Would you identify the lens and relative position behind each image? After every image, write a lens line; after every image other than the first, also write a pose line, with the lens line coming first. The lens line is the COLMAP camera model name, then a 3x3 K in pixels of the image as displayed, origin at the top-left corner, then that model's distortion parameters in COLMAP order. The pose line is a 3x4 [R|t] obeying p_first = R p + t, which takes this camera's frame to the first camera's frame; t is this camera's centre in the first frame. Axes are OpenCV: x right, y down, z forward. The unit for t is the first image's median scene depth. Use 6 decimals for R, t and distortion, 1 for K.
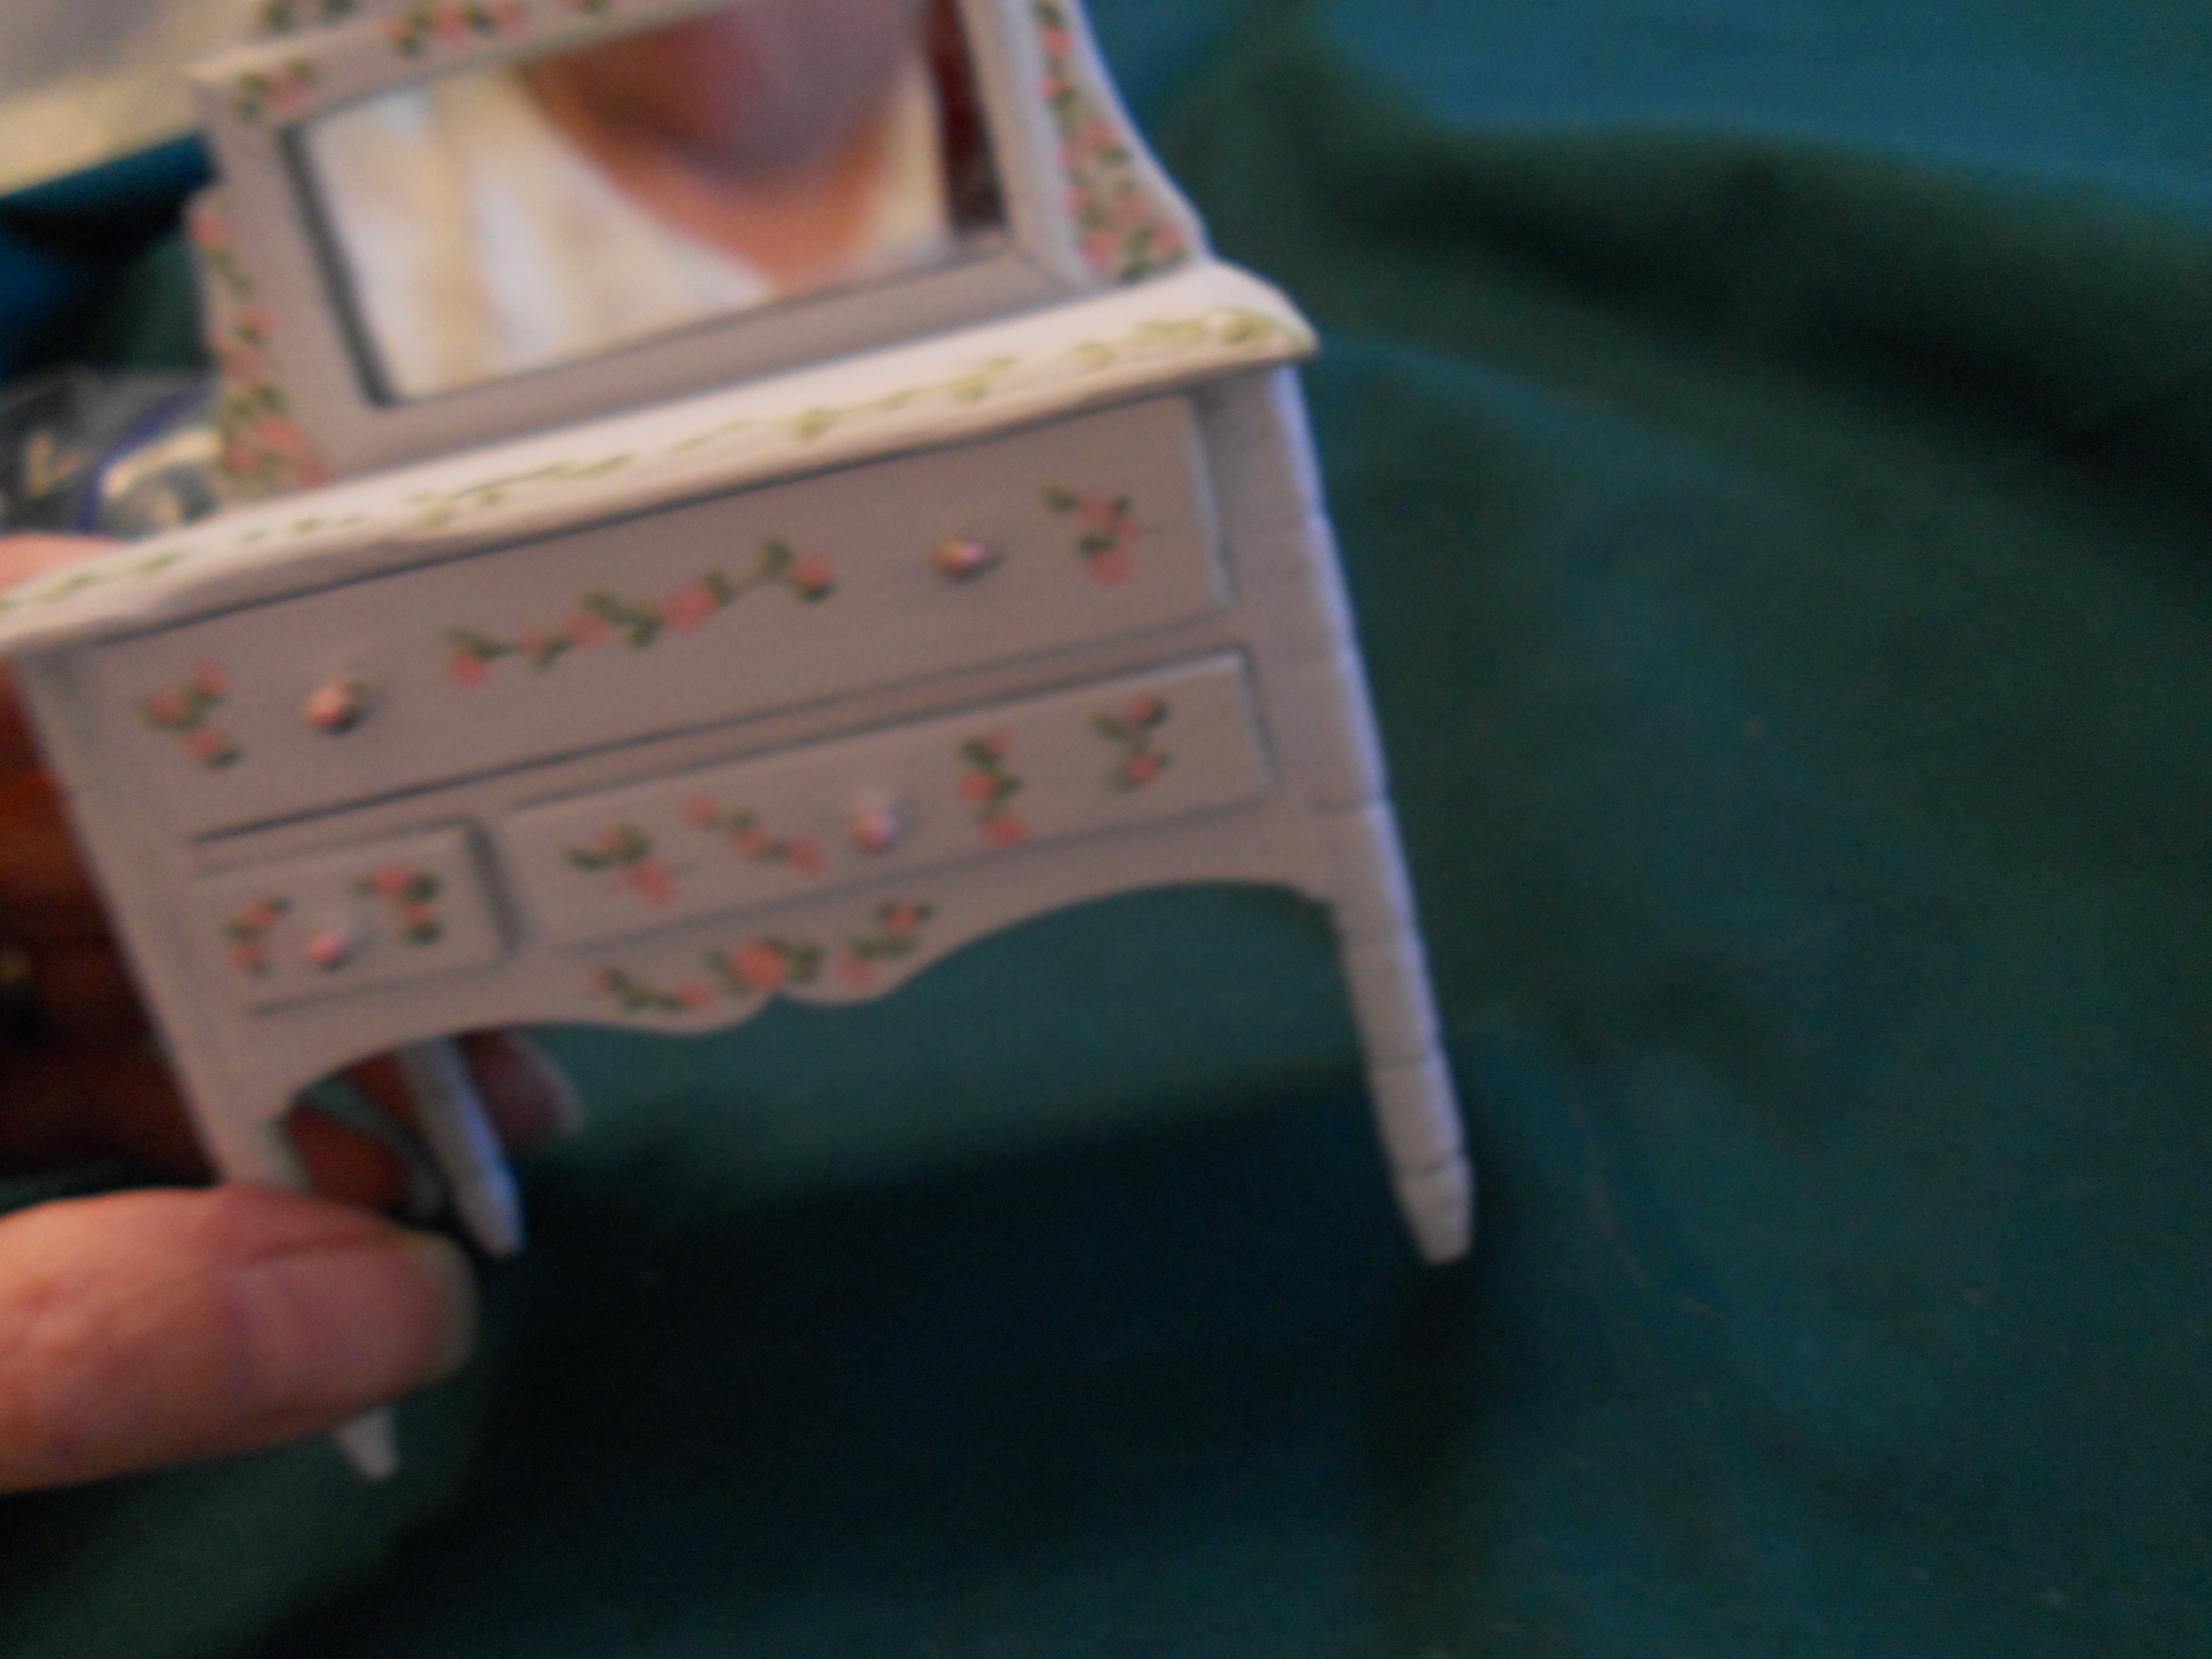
lens RADIAL K [[2084.1, 0, 1106.0], [0, 2084.1, 829.5], [0, 0, 1]] dist [-0.076050, -0.005376]
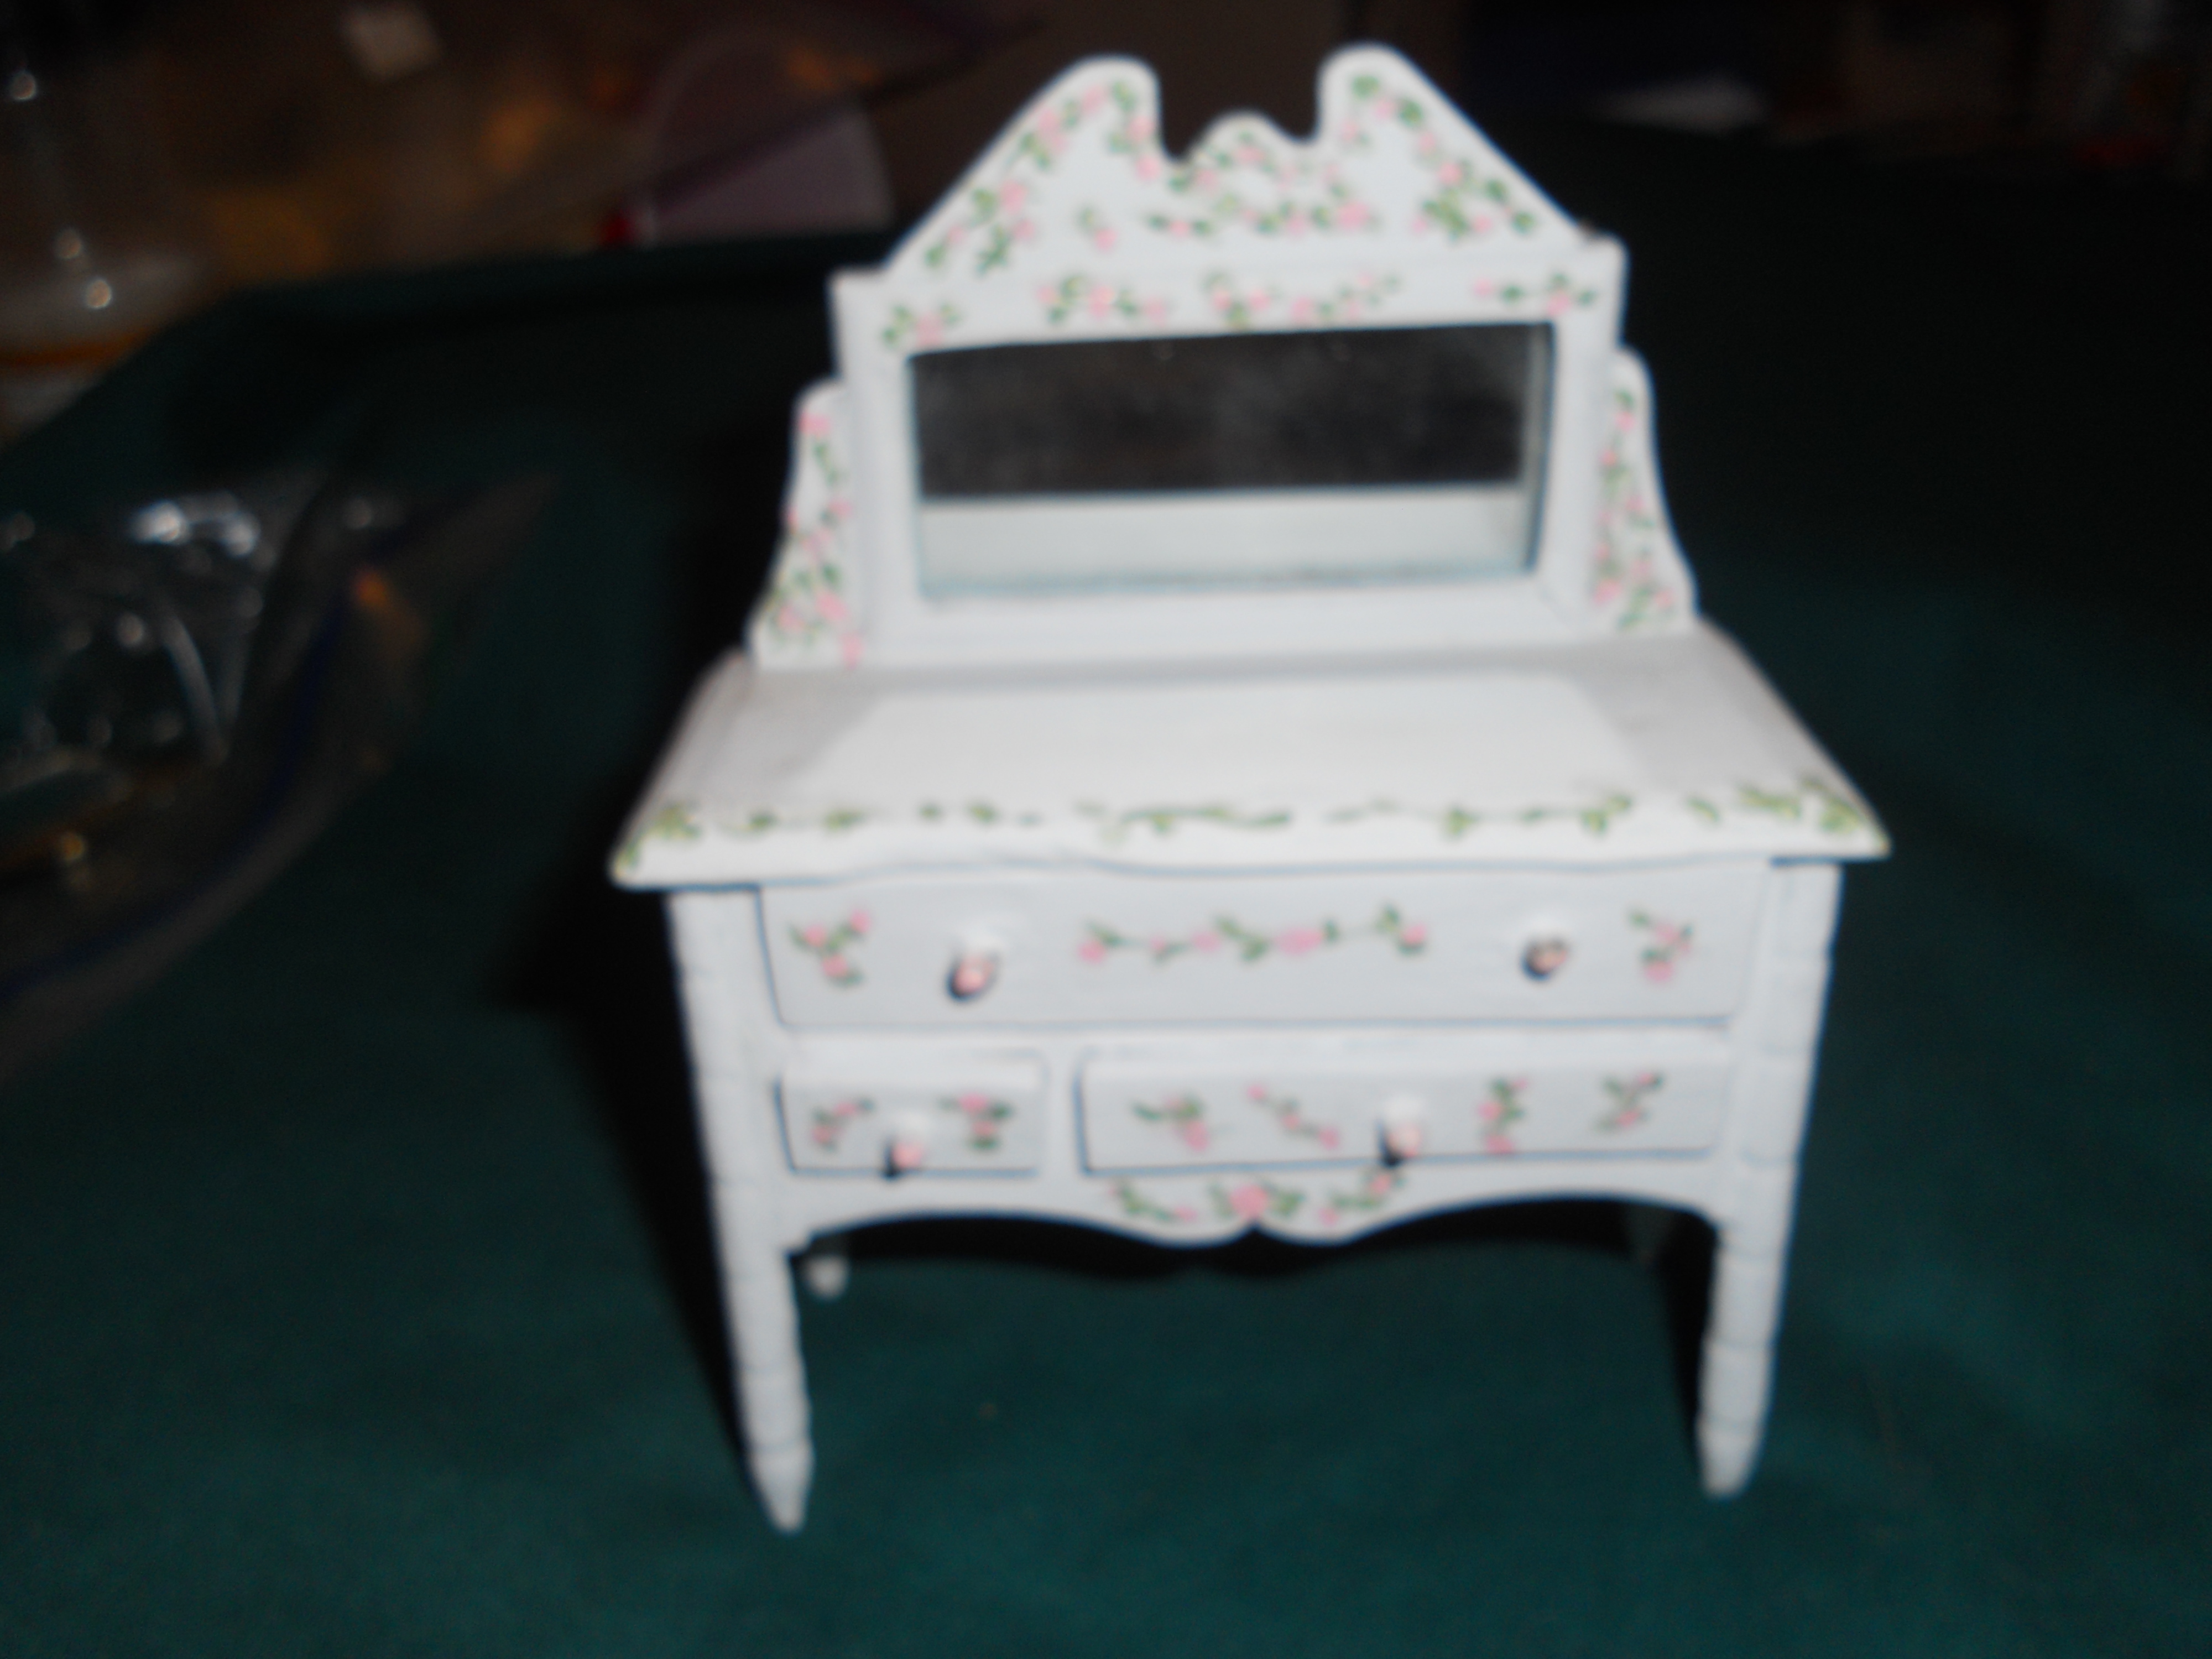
lens RADIAL K [[2060.9, 0, 1106.0], [0, 2060.9, 829.5], [0, 0, 1]] dist [-0.162729, -0.002154]
pose [[0.982059, 0.168229, 0.085205, -0.396364], [-0.176582, 0.978941, 0.102434, -0.253891], [-0.066179, -0.115642, 0.991084, -0.117105]]
